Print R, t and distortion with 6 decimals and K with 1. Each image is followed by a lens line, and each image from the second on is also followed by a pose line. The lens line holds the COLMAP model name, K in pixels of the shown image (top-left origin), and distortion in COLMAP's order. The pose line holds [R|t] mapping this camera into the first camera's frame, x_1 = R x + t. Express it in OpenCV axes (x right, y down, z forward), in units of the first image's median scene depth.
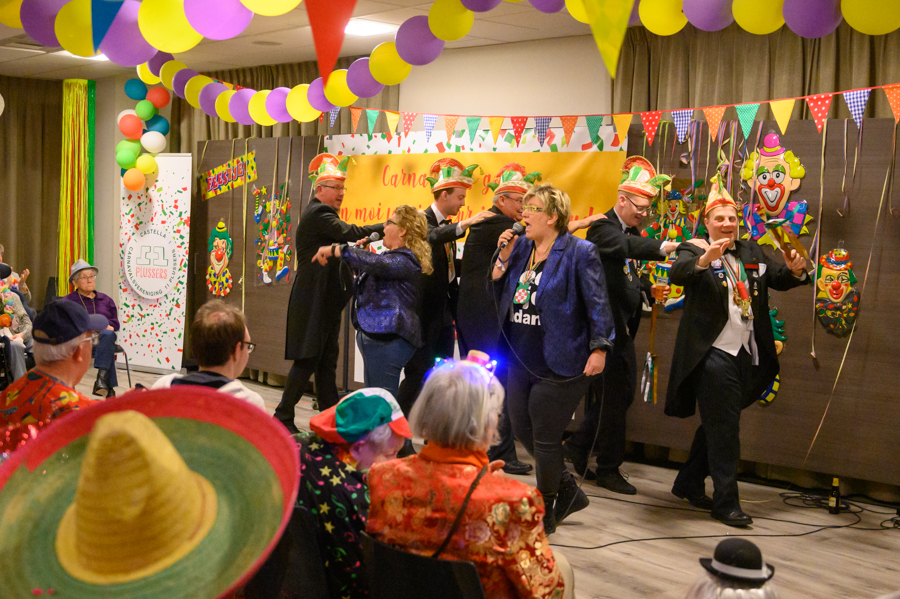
lens RADIAL K [[1189.5, 0, 408.1], [0, 1189.5, 282.8], [0, 0, 1]] dist [-0.006486, 0.000000]
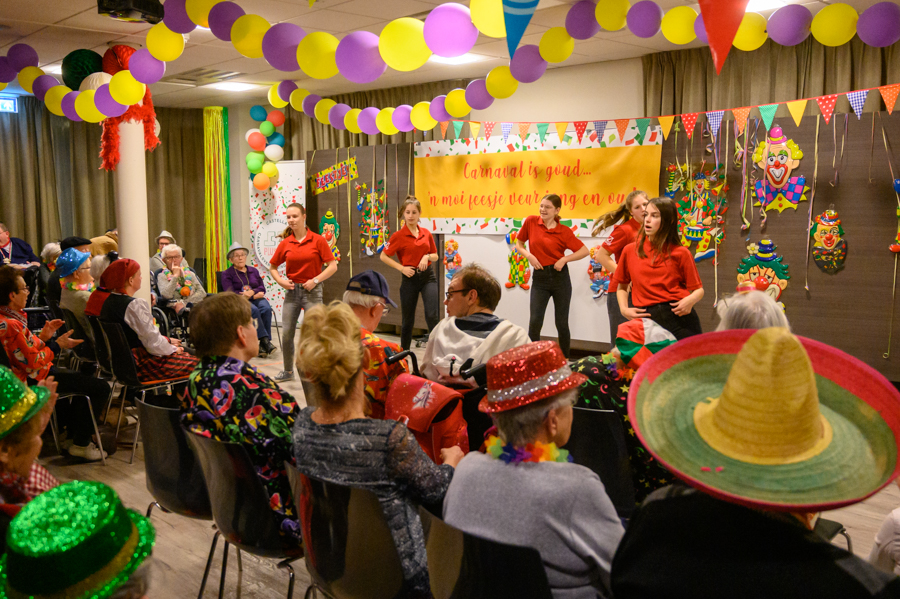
lens RADIAL K [[862.2, 0, 449.8], [0, 862.2, 297.8], [0, 0, 1]] dist [-0.008800, 0.000000]
pose [[0.997027, -0.042624, 0.064186, -0.121277], [0.039537, 0.998034, 0.048624, 0.005599], [-0.066133, -0.045942, 0.996753, 0.030655]]
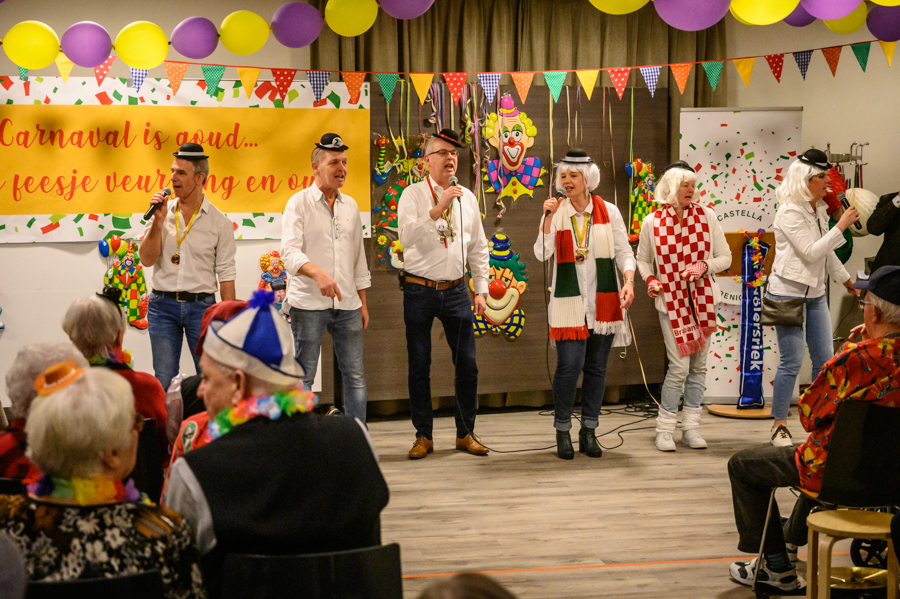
lens RADIAL K [[1413.1, 0, 460.9], [0, 1413.1, 269.4], [0, 0, 1]] dist [0.005187, 0.000000]
pose [[0.485553, -0.087085, 0.869859, -0.773308], [0.072520, 0.995609, 0.059194, -0.040436], [-0.871194, 0.034340, 0.489737, 0.348874]]
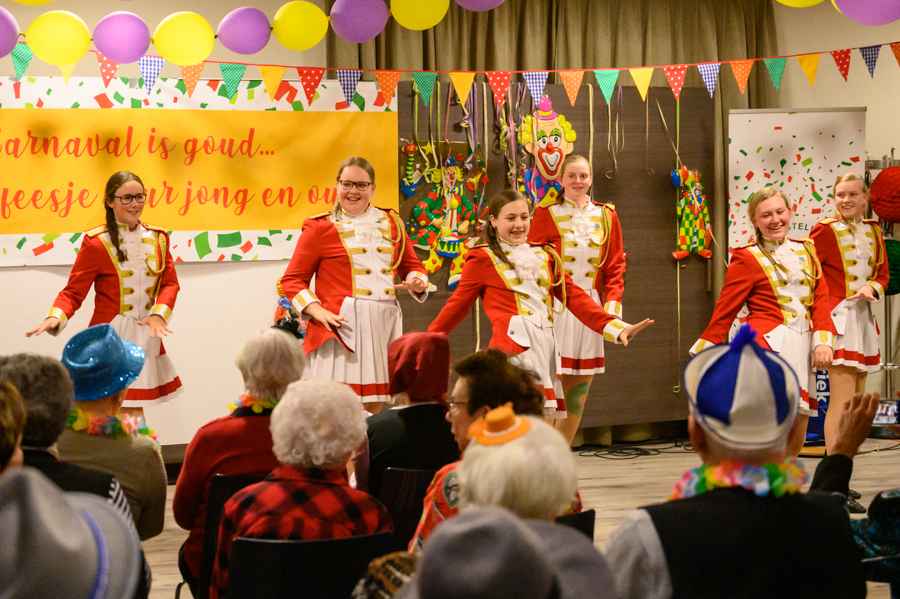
lens RADIAL K [[1578.7, 0, 417.3], [0, 1578.7, 233.2], [0, 0, 1]] dist [0.013815, 0.000000]
pose [[0.433487, -0.058614, 0.899251, -0.819160], [0.079215, 0.996498, 0.026766, -0.049586], [-0.897671, 0.059631, 0.436612, 0.463962]]
